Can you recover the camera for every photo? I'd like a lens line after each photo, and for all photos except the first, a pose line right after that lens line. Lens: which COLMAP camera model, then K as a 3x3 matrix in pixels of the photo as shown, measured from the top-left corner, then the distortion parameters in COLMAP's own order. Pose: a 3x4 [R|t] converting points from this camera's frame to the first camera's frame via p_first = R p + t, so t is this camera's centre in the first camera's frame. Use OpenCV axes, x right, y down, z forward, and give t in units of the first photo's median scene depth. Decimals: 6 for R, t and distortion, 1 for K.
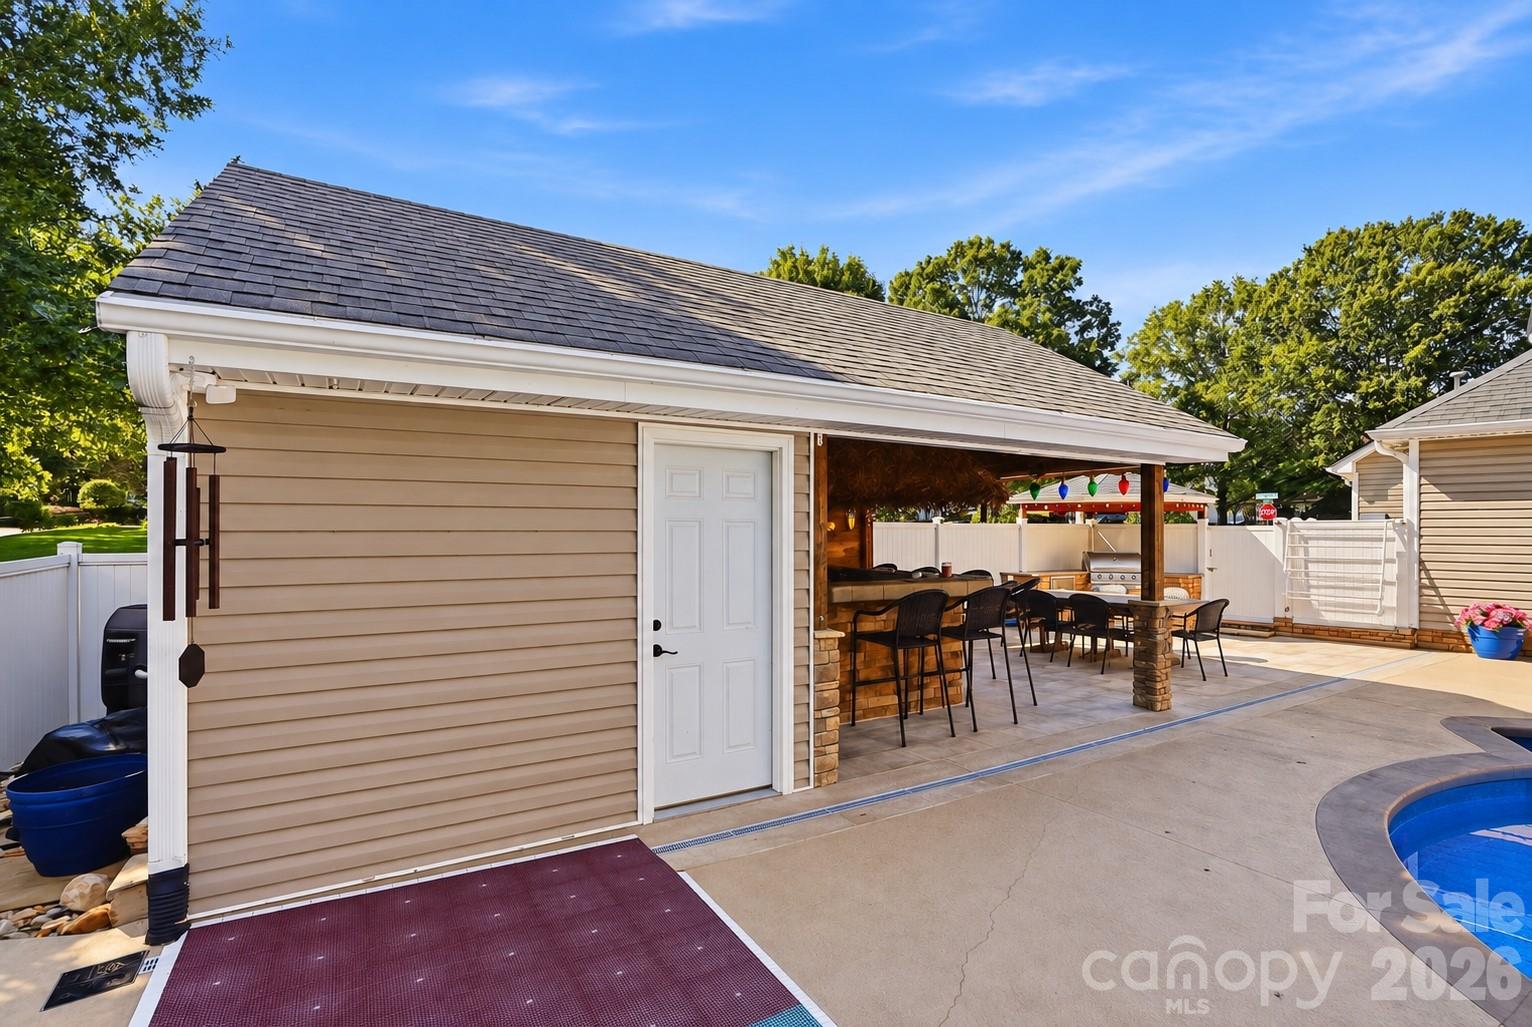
lens RADIAL K [[718.5, 0, 770.8], [0, 718.5, 533.4], [0, 0, 1]] dist [-0.026860, 0.004195]
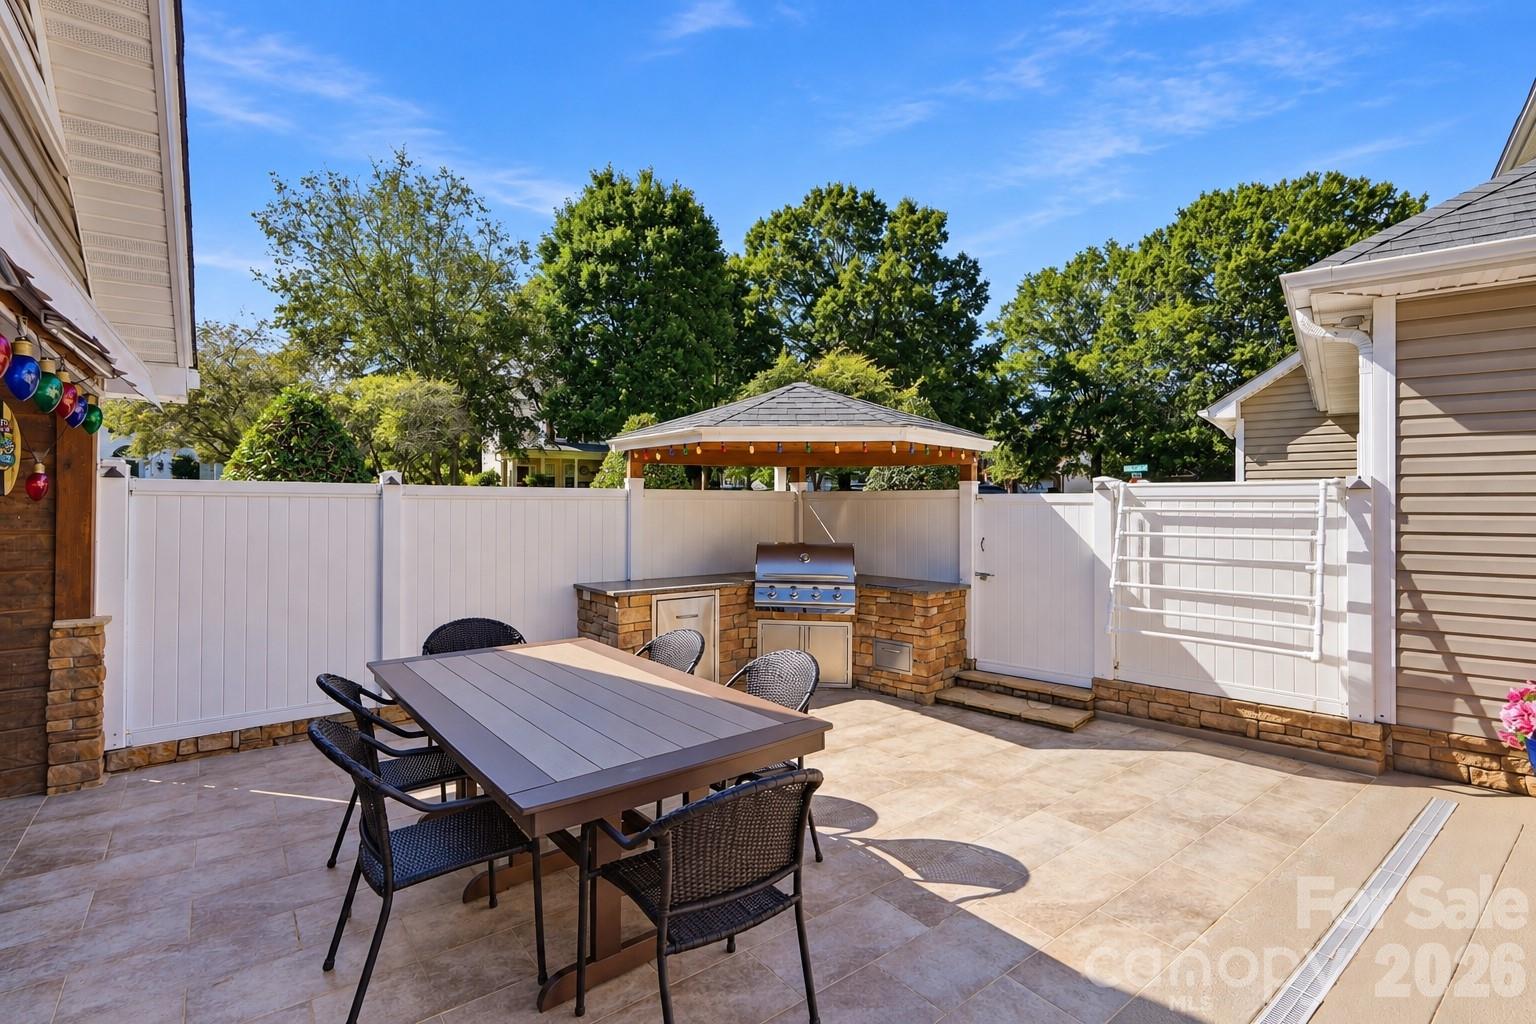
lens RADIAL K [[706.1, 0, 765.0], [0, 706.1, 502.4], [0, 0, 1]] dist [0.006847, -0.002927]
pose [[0.993579, 0.002936, 0.113104, 0.111035], [-0.001397, 0.999905, -0.013689, 0.000621], [-0.113133, 0.013443, 0.993489, 0.140594]]
